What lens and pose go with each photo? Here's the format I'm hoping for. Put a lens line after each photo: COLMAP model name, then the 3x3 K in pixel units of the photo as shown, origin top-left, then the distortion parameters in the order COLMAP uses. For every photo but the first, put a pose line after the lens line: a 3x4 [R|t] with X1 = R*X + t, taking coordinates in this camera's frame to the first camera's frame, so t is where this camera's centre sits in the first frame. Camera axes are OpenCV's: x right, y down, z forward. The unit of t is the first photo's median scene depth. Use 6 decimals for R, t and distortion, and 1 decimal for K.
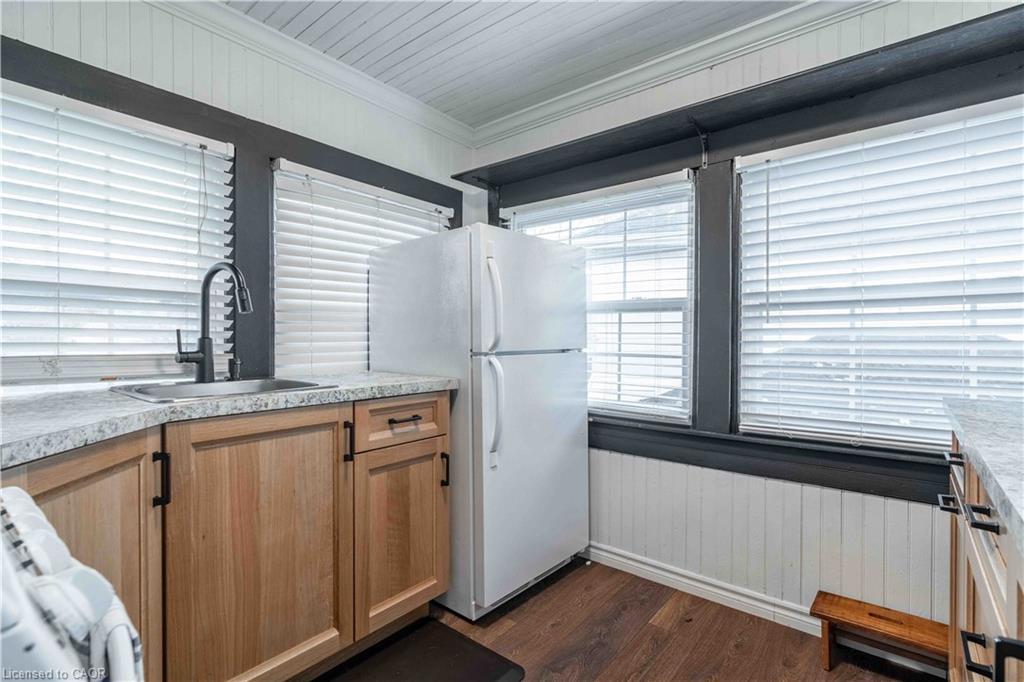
lens RADIAL K [[483.1, 0, 512.0], [0, 483.1, 341.0], [0, 0, 1]] dist [0.004406, 0.000173]
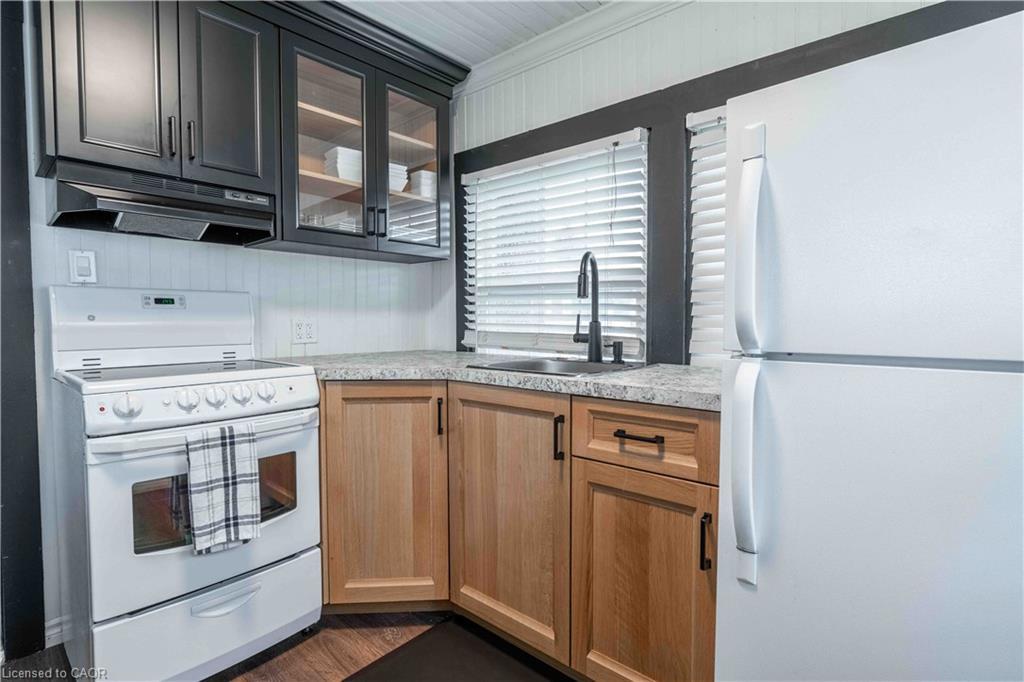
lens RADIAL K [[493.1, 0, 500.9], [0, 493.1, 340.7], [0, 0, 1]] dist [-0.002767, -0.000262]
pose [[-0.024817, 0.041063, -0.998848, 0.543770], [-0.011162, 0.999082, 0.041350, -0.007134], [0.999630, 0.012175, -0.024335, 0.879531]]
